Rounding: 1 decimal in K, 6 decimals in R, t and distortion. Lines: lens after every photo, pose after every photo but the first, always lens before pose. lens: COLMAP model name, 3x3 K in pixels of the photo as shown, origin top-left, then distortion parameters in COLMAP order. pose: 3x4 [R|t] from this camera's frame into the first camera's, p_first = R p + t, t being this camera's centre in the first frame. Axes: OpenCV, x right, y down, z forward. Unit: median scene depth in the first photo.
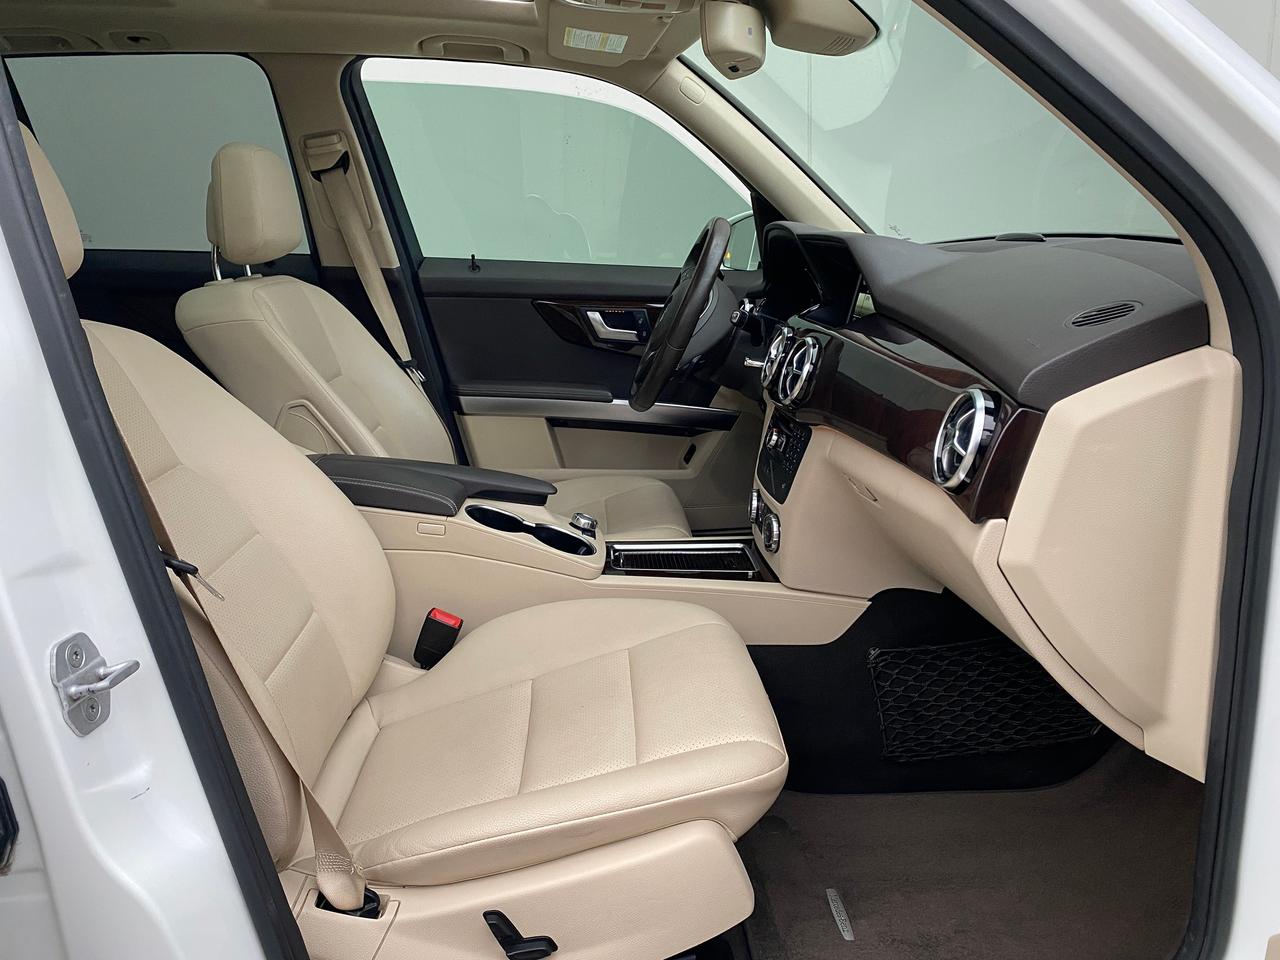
lens RADIAL K [[975.5, 0, 636.6], [0, 975.5, 475.7], [0, 0, 1]] dist [0.043779, -0.046950]
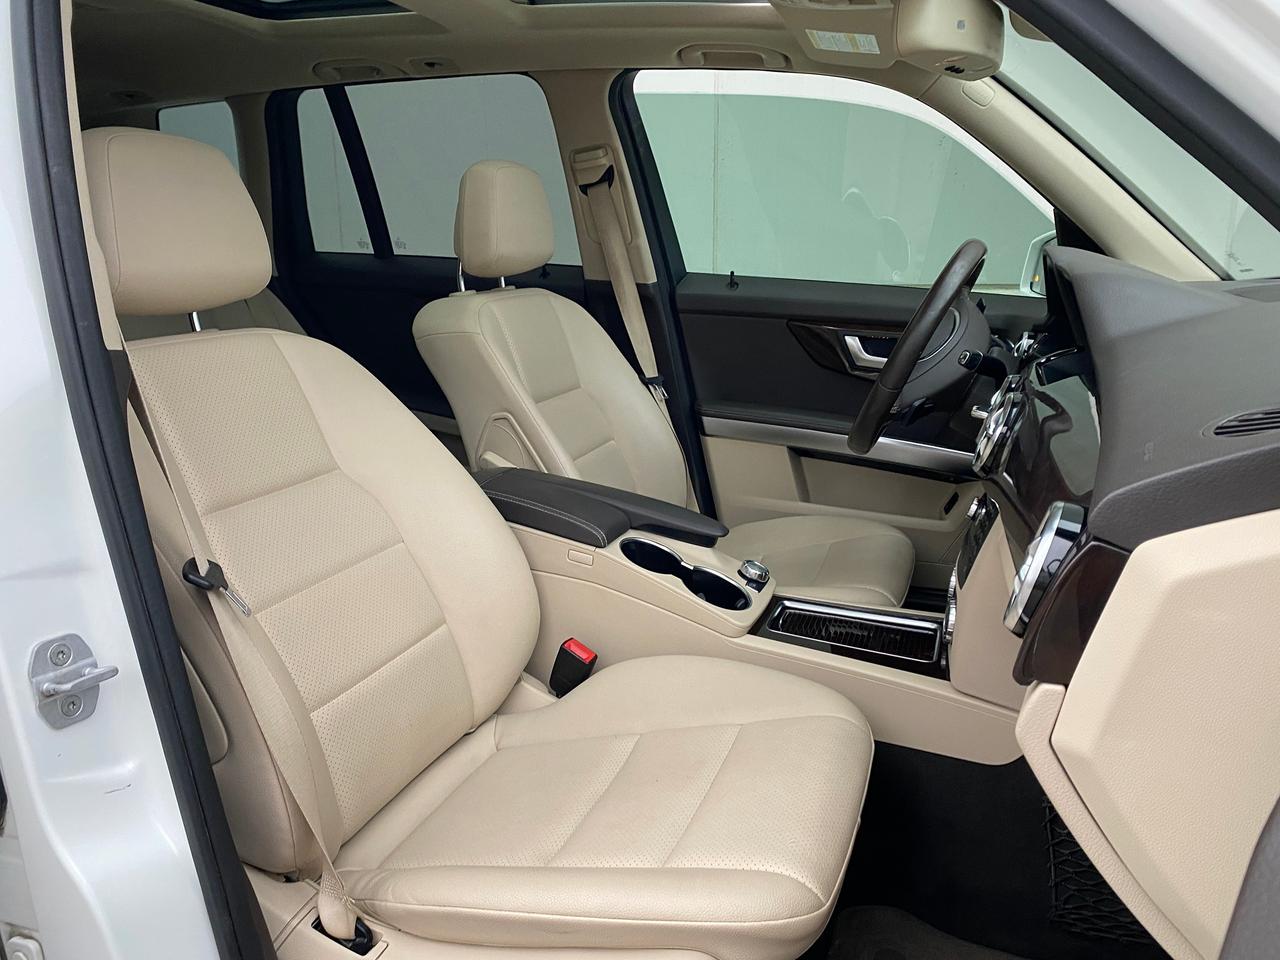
lens RADIAL K [[975.5, 0, 641.1], [0, 975.5, 489.4], [0, 0, 1]] dist [0.043779, -0.046950]
pose [[0.917993, 0.117474, -0.378800, 0.176644], [-0.112161, 0.993032, 0.036148, -0.047479], [0.380407, 0.009303, 0.924772, 0.101056]]
